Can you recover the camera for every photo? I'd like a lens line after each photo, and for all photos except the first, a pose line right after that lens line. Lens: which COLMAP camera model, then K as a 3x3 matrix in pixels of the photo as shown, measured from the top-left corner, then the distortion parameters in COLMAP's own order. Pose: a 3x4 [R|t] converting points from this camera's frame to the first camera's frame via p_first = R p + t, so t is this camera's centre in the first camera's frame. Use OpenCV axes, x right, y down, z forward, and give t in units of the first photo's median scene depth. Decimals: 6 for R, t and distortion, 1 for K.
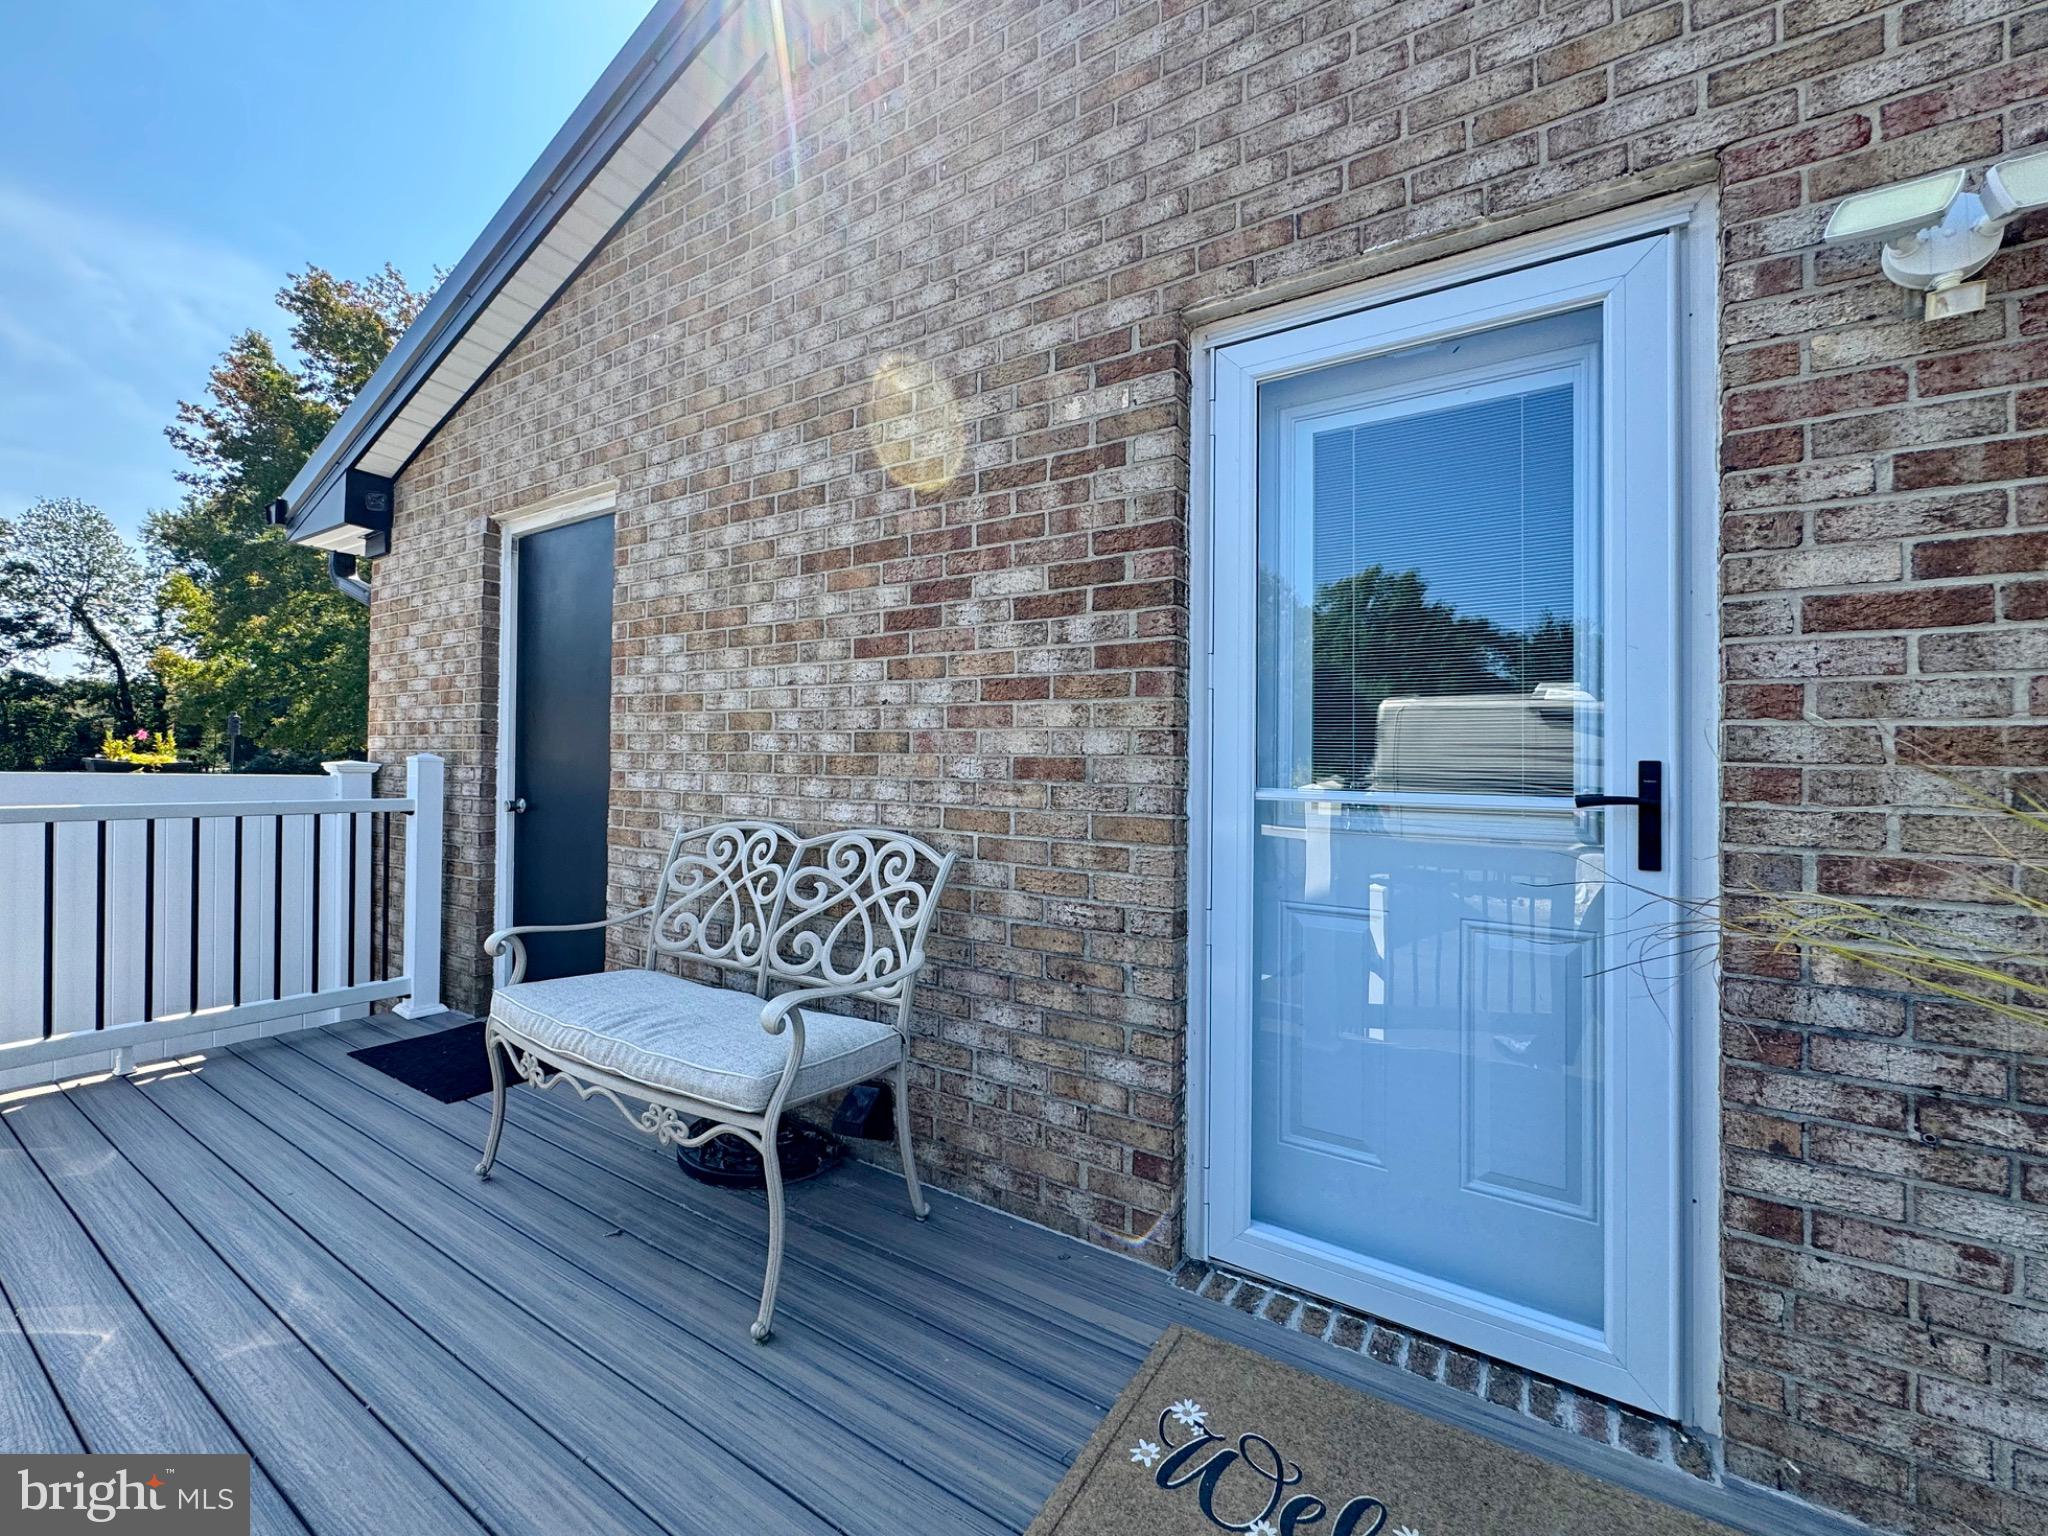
lens RADIAL K [[837.1, 0, 1022.3], [0, 837.1, 752.8], [0, 0, 1]] dist [-0.003257, -0.000167]
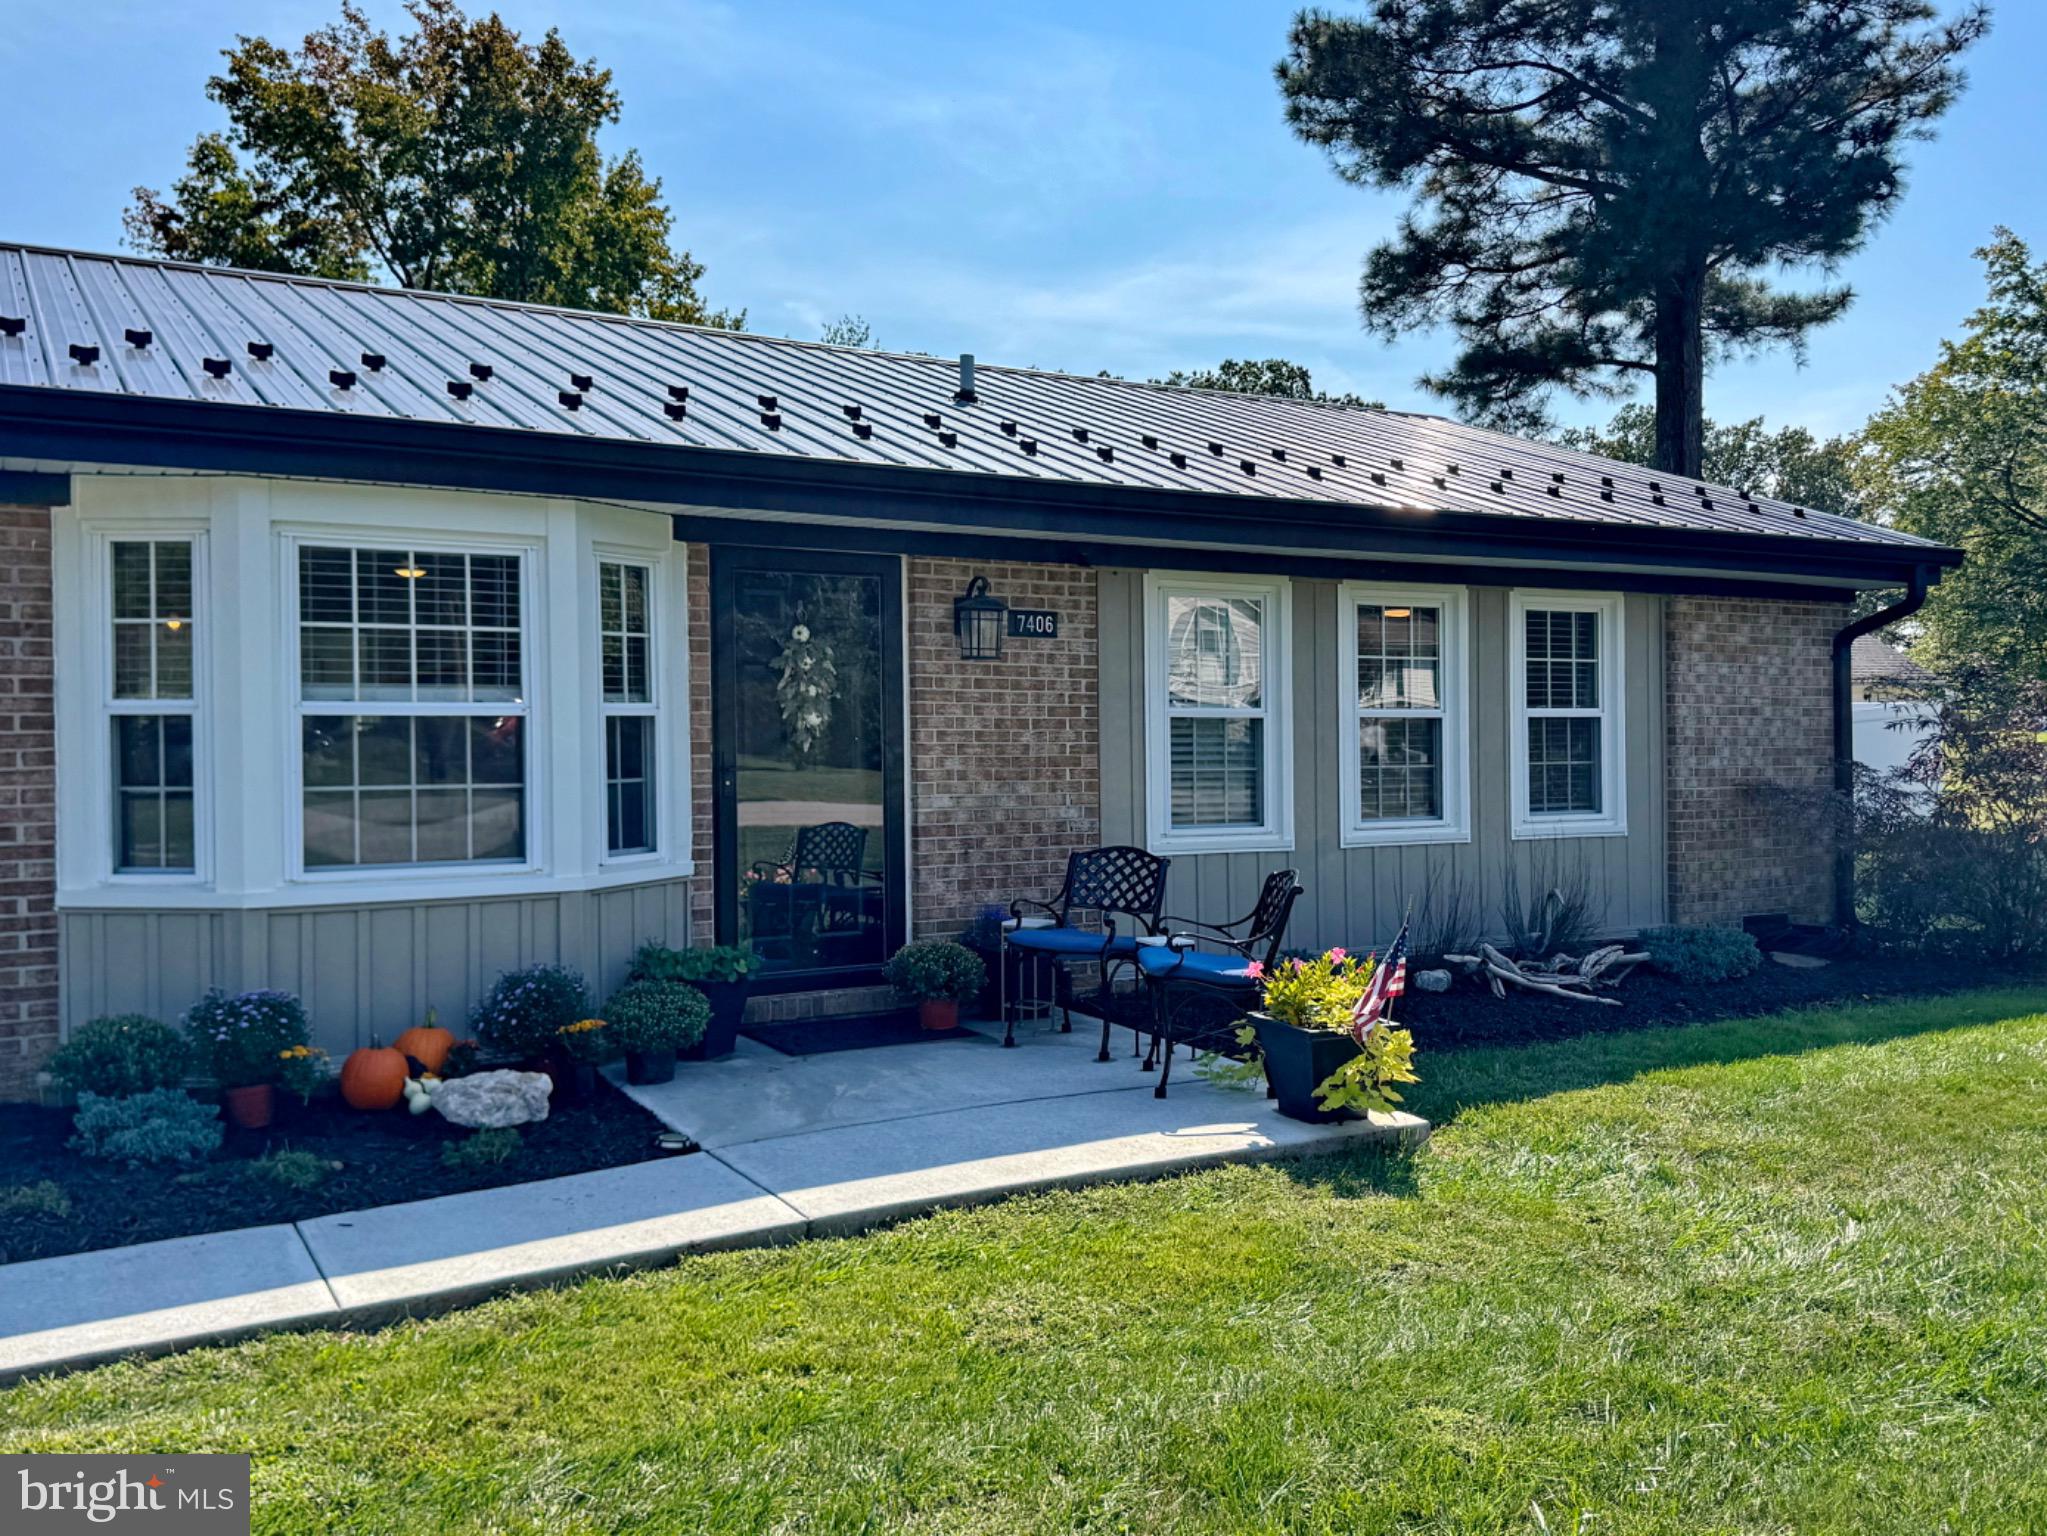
lens RADIAL K [[1772.2, 0, 1069.0], [0, 1772.2, 733.4], [0, 0, 1]] dist [0.122175, -0.264933]
pose [[0.897253, -0.018575, -0.441126, 4.542428], [0.026449, 0.999582, 0.011708, 0.015823], [0.440724, -0.022173, 0.897369, -0.571212]]
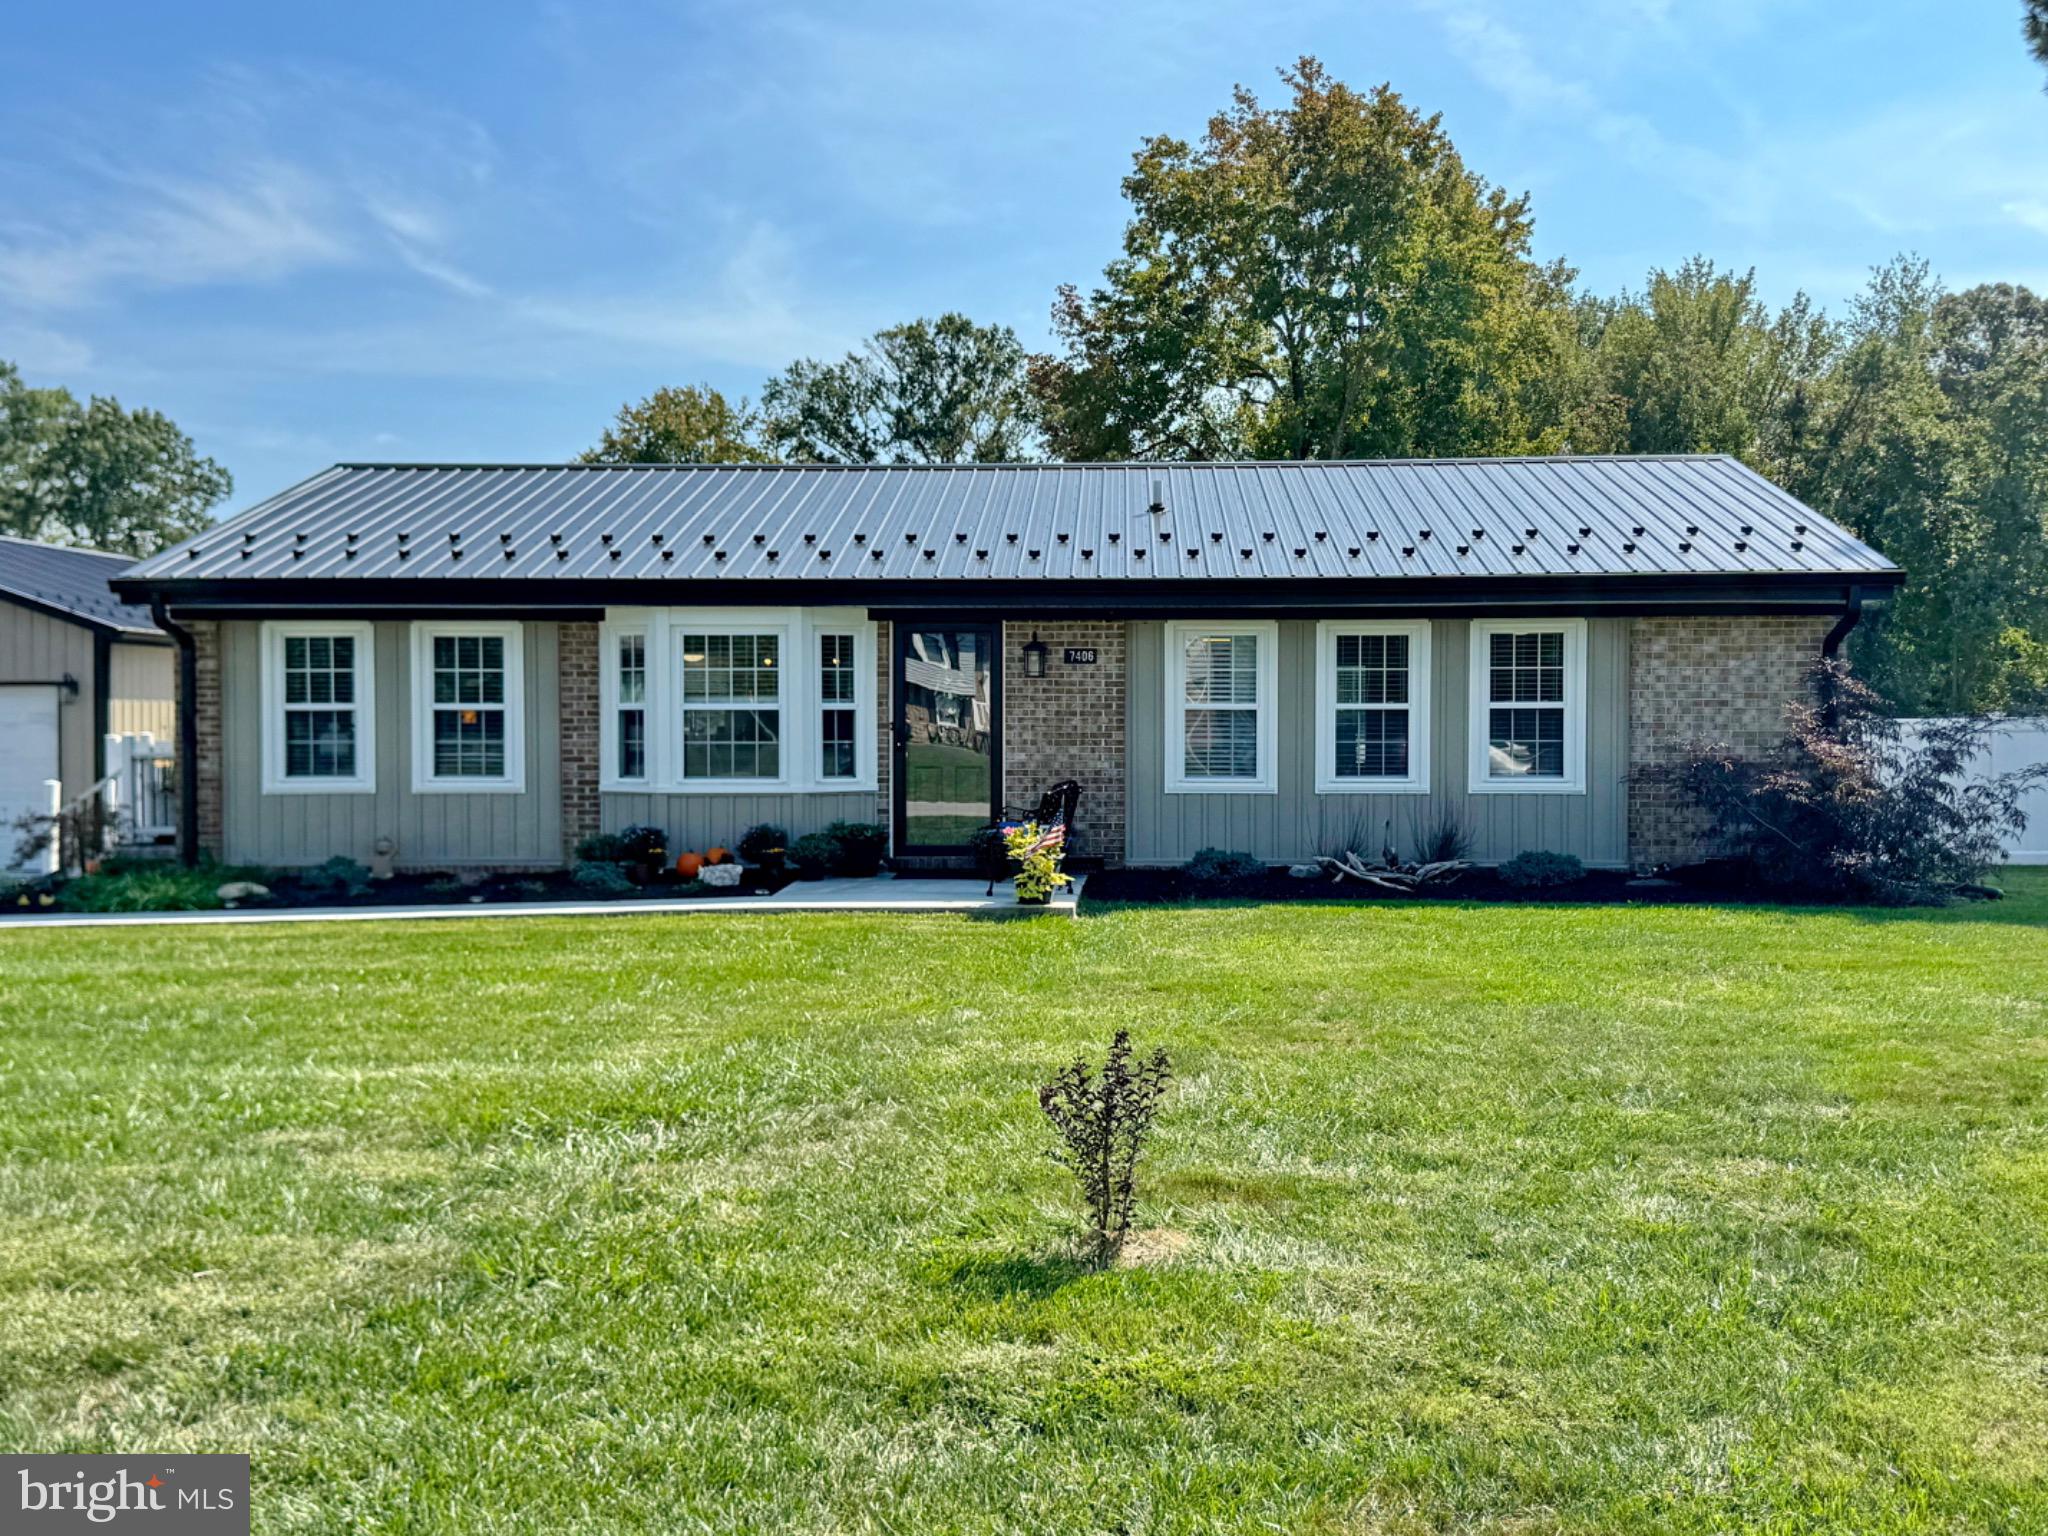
lens RADIAL K [[1989.6, 0, 1024.0], [0, 1989.6, 768.0], [0, 0, 1]] dist [0.085531, -0.015691]
pose [[0.494082, -0.004511, -0.869404, 8.579484], [0.025467, 0.999633, 0.009287, 0.148173], [0.869042, -0.026730, 0.494015, -0.989567]]
